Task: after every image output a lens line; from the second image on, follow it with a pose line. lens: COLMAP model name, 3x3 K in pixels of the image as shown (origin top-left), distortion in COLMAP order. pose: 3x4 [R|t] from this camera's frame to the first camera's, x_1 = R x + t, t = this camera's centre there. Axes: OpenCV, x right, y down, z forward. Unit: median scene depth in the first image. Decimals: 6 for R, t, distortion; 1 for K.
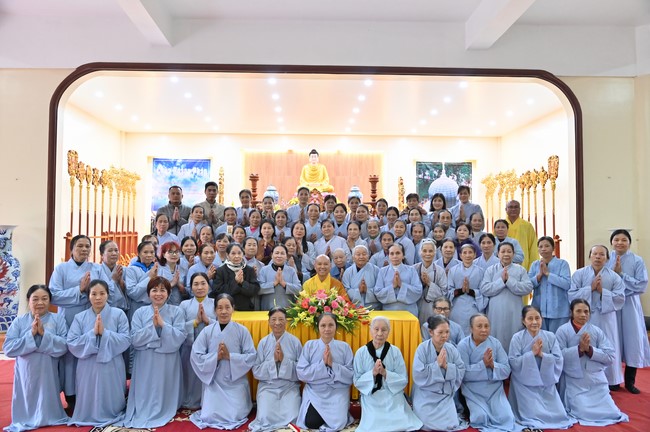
lens RADIAL K [[538.0, 0, 323.0], [0, 538.0, 213.4], [0, 0, 1]] dist [-0.042870, 0.004450]
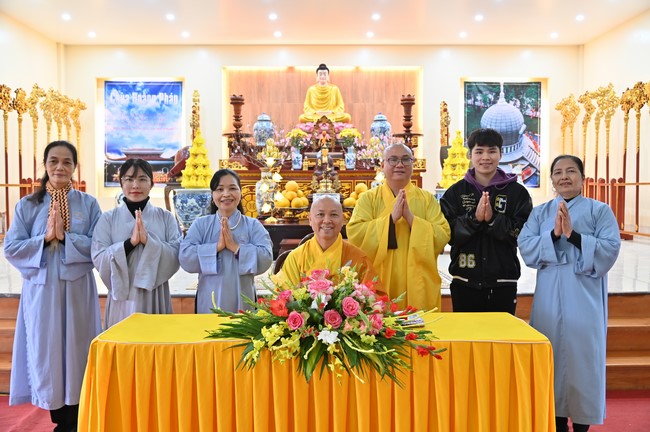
lens RADIAL K [[567.1, 0, 322.3], [0, 567.1, 217.6], [0, 0, 1]] dist [-0.037541, 0.007612]
pose [[0.999459, -0.005857, -0.032369, 0.006836], [0.008380, 0.996888, 0.078379, 0.031290], [0.031809, -0.078608, 0.996398, 0.267443]]
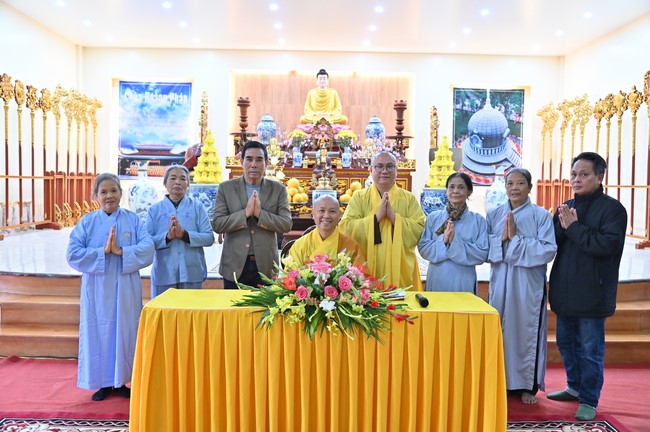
lens RADIAL K [[557.3, 0, 322.1], [0, 557.3, 217.1], [0, 0, 1]] dist [-0.050057, 0.019720]
pose [[0.999619, 0.011798, -0.024960, 0.005779], [-0.009508, 0.995901, 0.089944, 0.025291], [0.025919, -0.089672, 0.995634, 0.211775]]
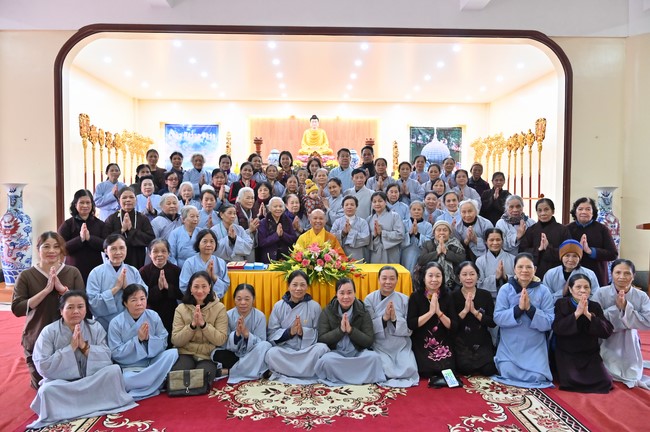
lens RADIAL K [[472.9, 0, 323.3], [0, 472.9, 216.9], [0, 0, 1]] dist [-0.017562, -0.006547]
pose [[0.999966, -0.000469, -0.008224, 0.009886], [0.001123, 0.996818, 0.079705, 0.009935], [0.008161, -0.079711, 0.996785, 0.052067]]
